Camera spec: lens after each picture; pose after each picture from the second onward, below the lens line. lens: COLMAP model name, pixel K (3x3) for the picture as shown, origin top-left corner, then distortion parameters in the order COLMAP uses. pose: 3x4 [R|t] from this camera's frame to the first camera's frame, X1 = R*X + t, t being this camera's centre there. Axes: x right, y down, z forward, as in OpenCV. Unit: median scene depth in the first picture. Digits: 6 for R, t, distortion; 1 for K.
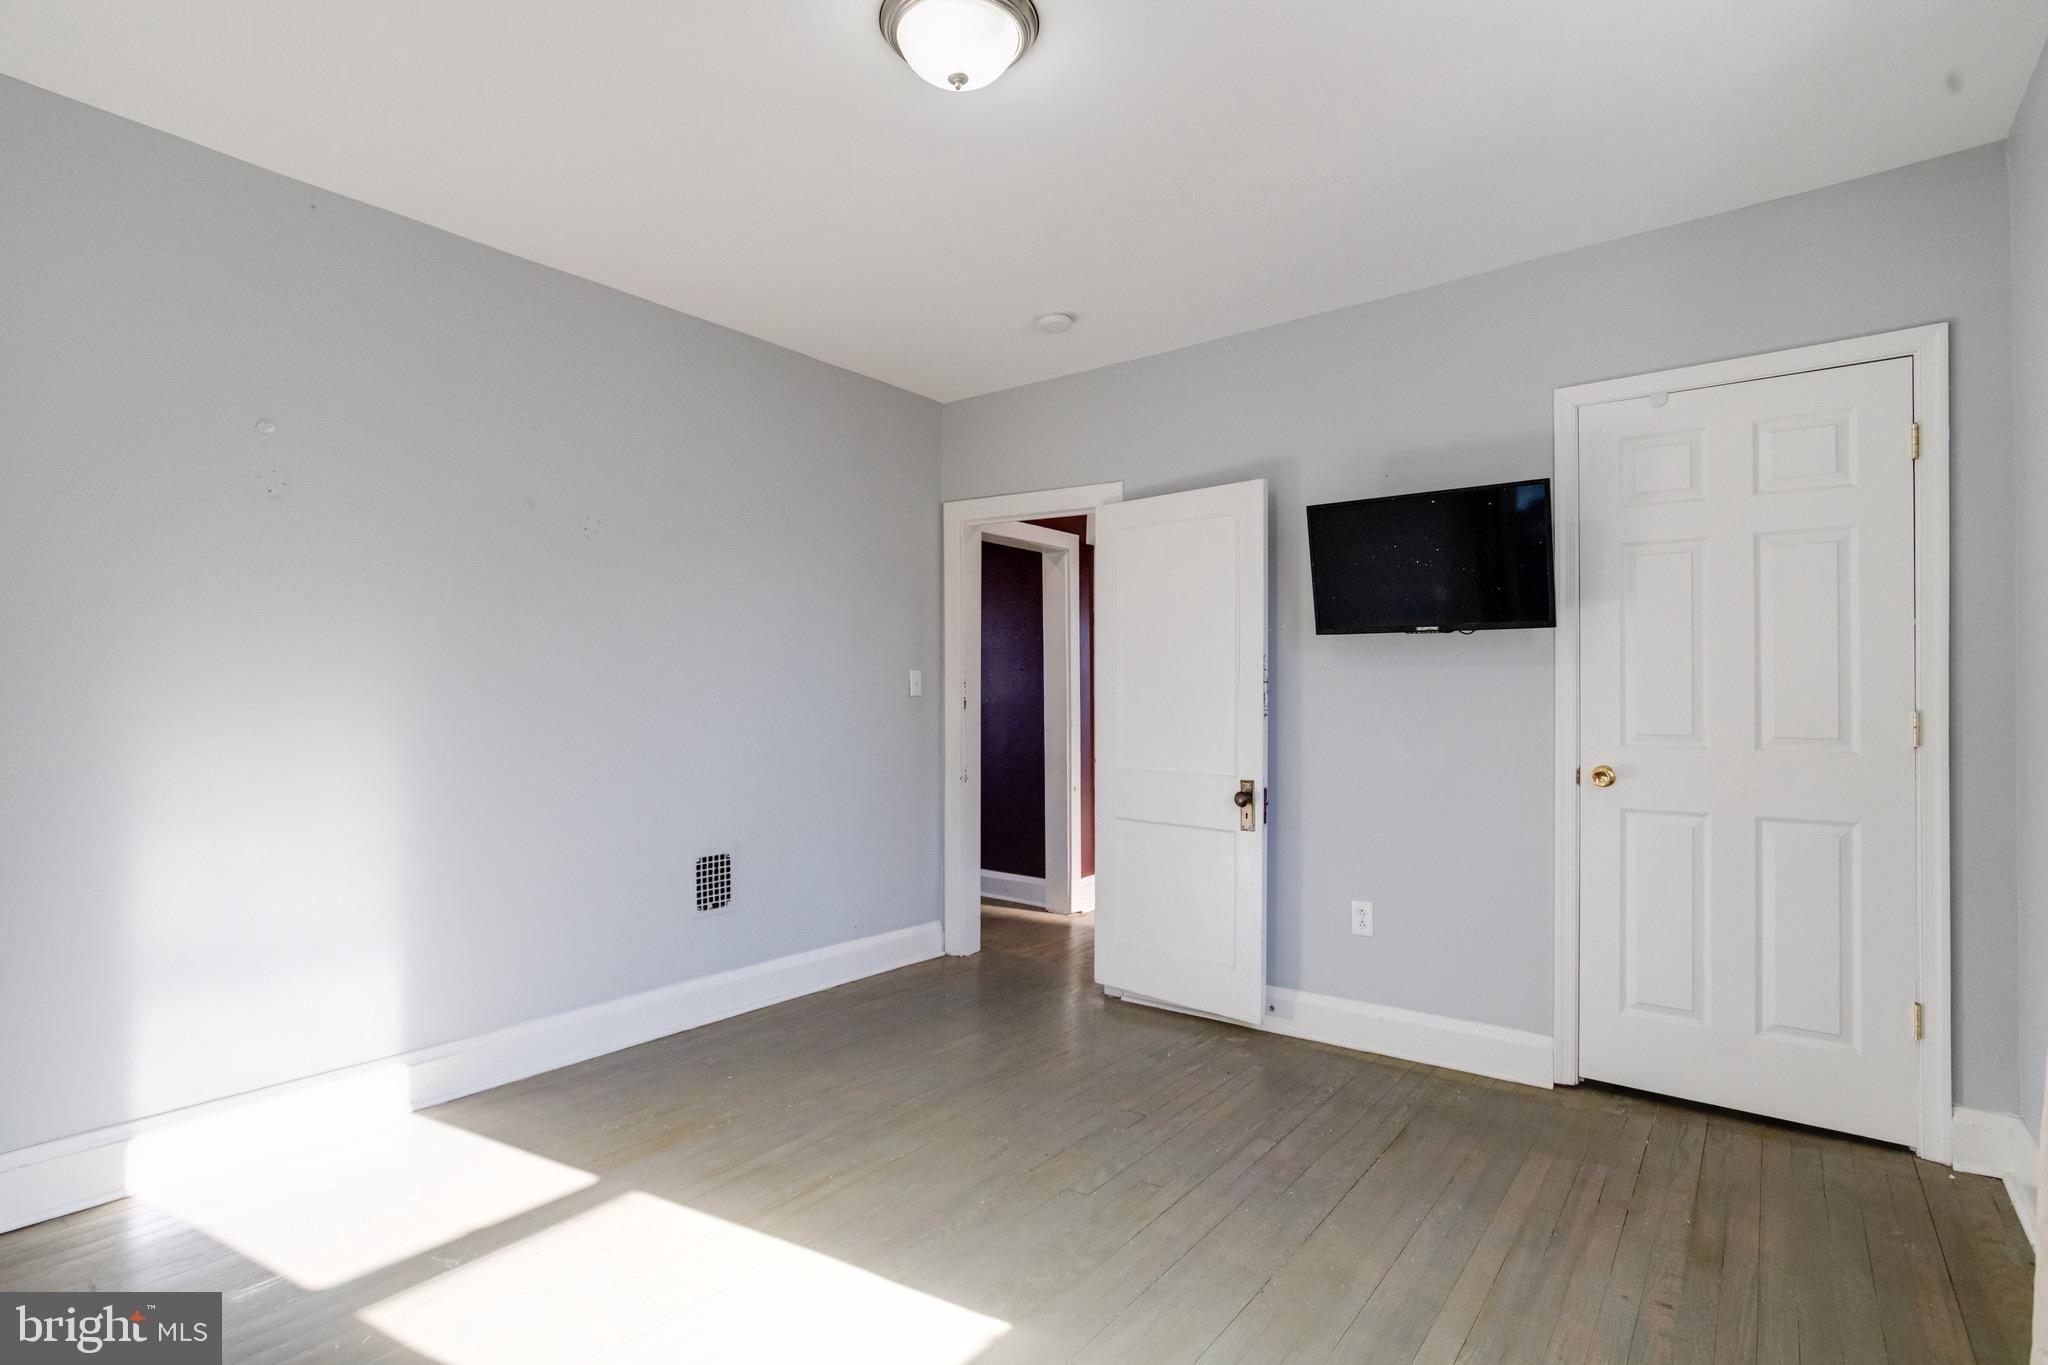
lens RADIAL K [[988.0, 0, 1007.2], [0, 988.0, 678.0], [0, 0, 1]] dist [-0.054955, 0.030114]
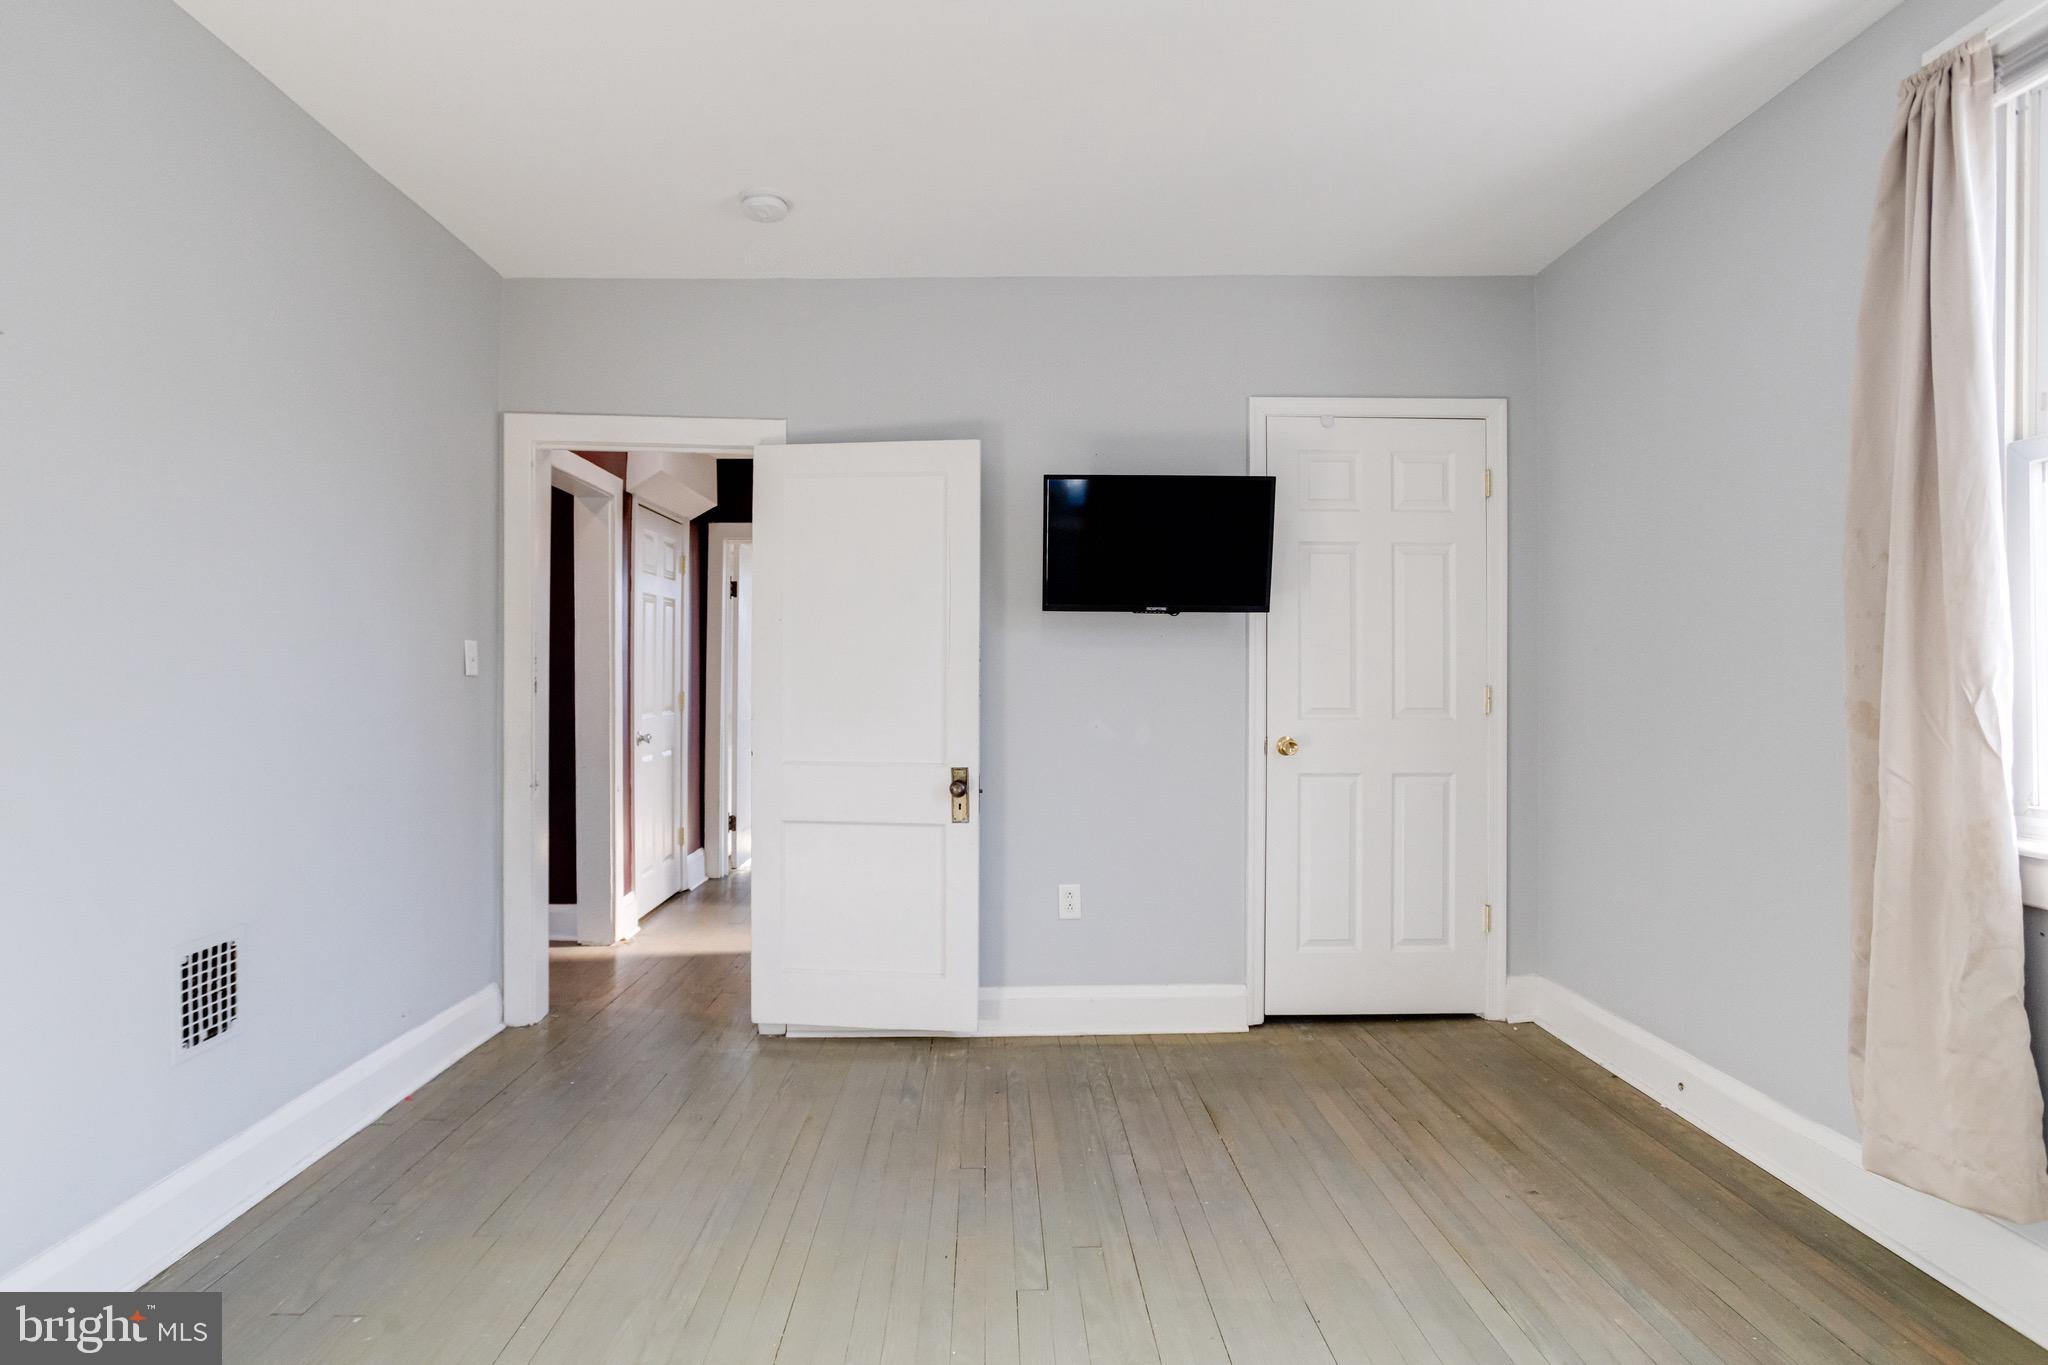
lens RADIAL K [[993.0, 0, 993.9], [0, 993.0, 662.9], [0, 0, 1]] dist [-0.052512, 0.031960]
pose [[0.778816, 0.007256, 0.627210, -0.364899], [-0.010027, 0.999949, 0.000883, 0.006680], [-0.627172, -0.006977, 0.778849, 0.310457]]
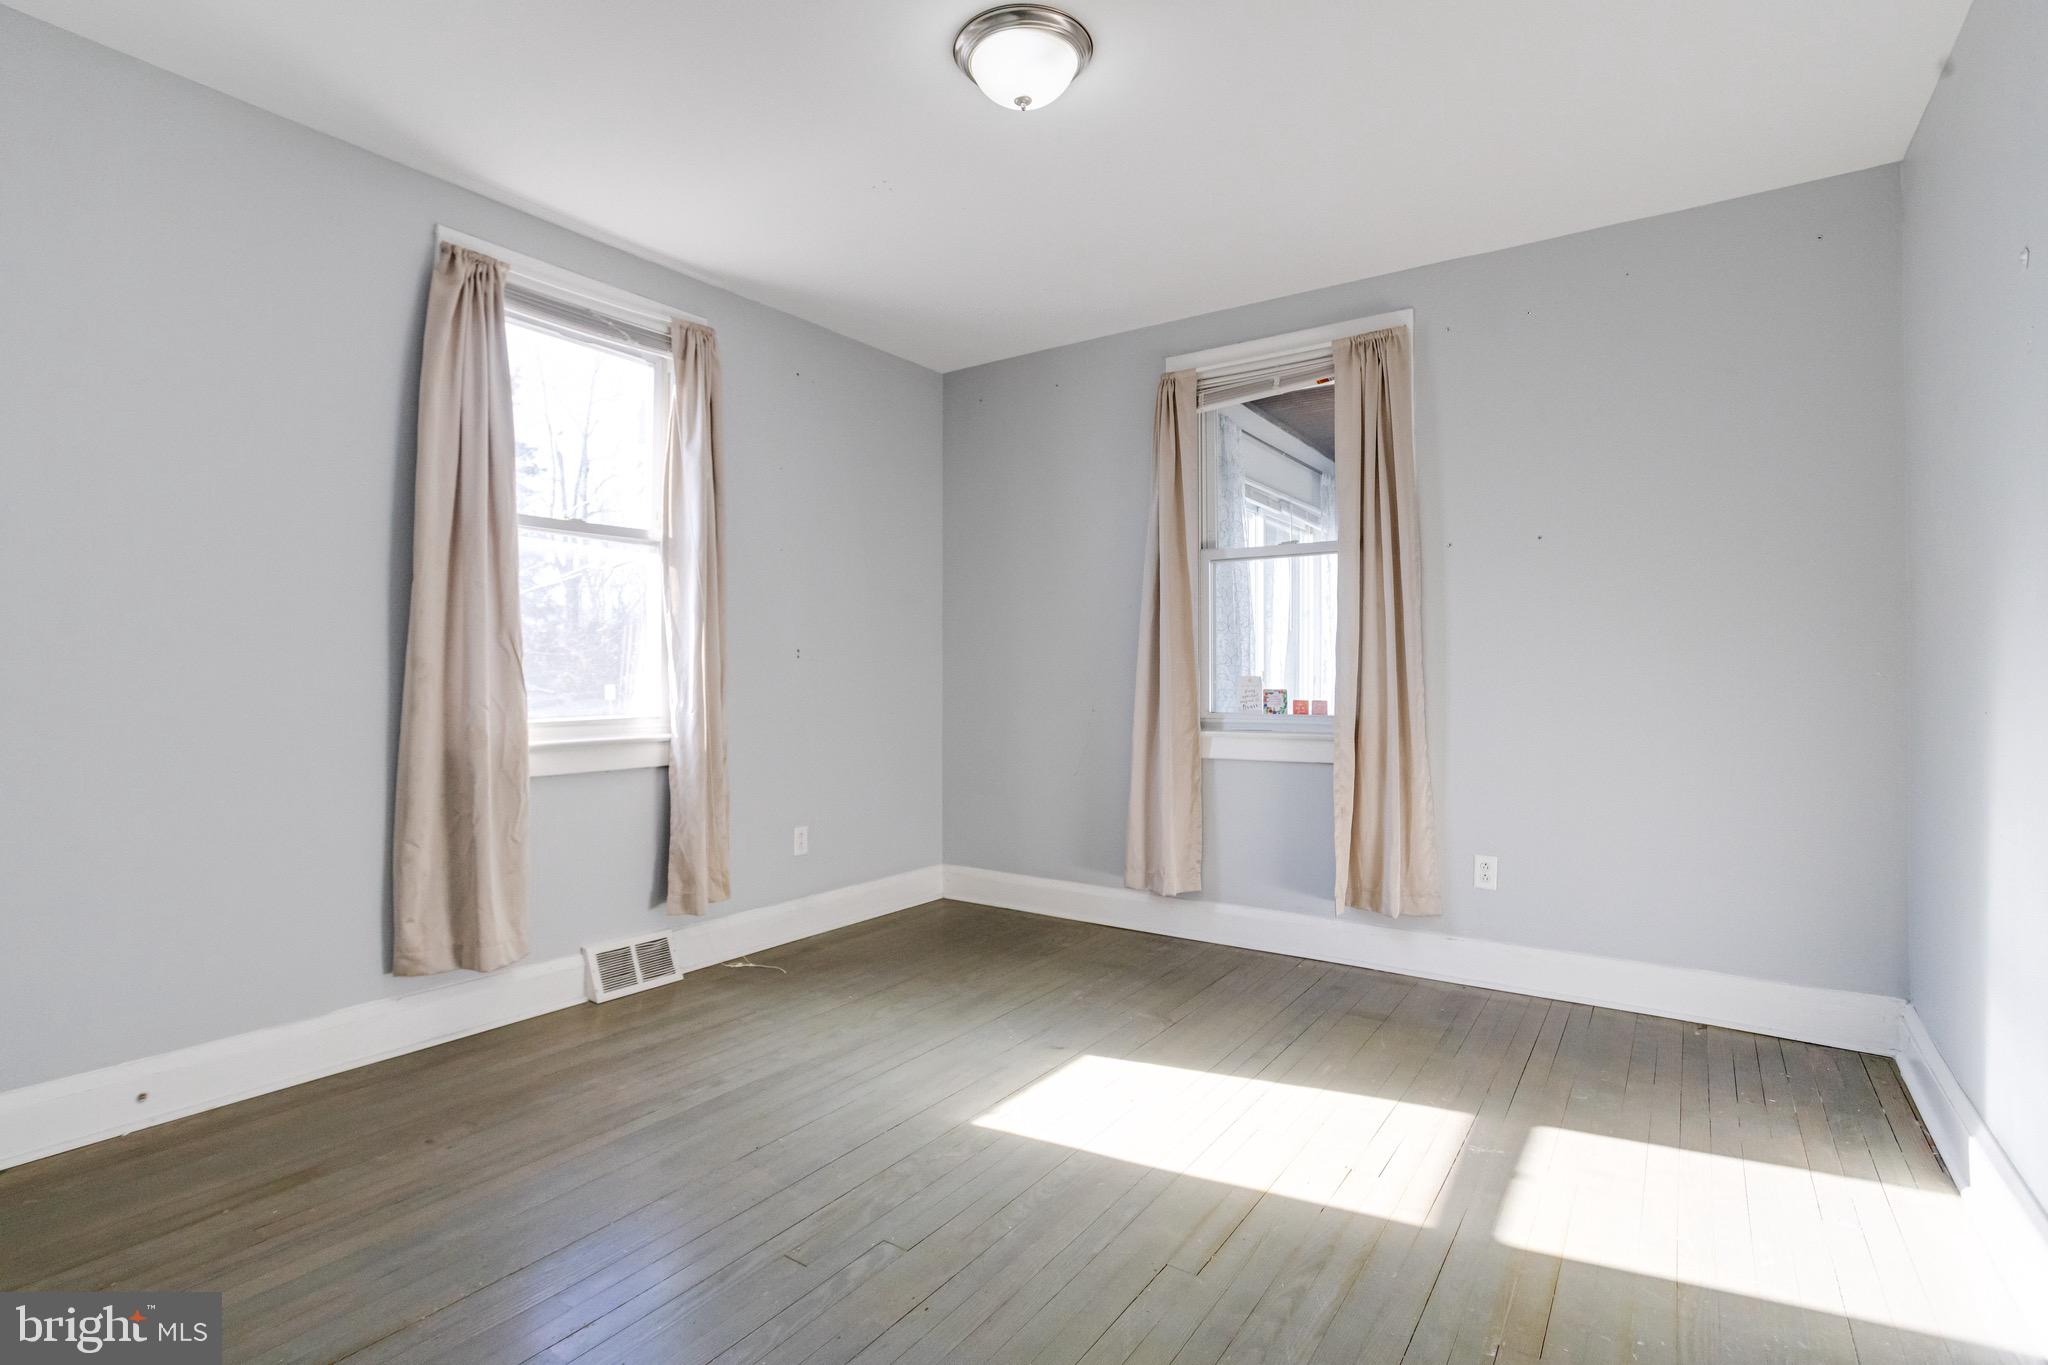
lens RADIAL K [[988.0, 0, 1007.2], [0, 988.0, 678.0], [0, 0, 1]] dist [-0.054955, 0.030114]
pose [[-0.998412, -0.001644, -0.056308, 0.019518], [-0.000917, 0.999916, -0.012920, 0.054088], [0.056325, -0.012848, -0.998330, 1.425377]]
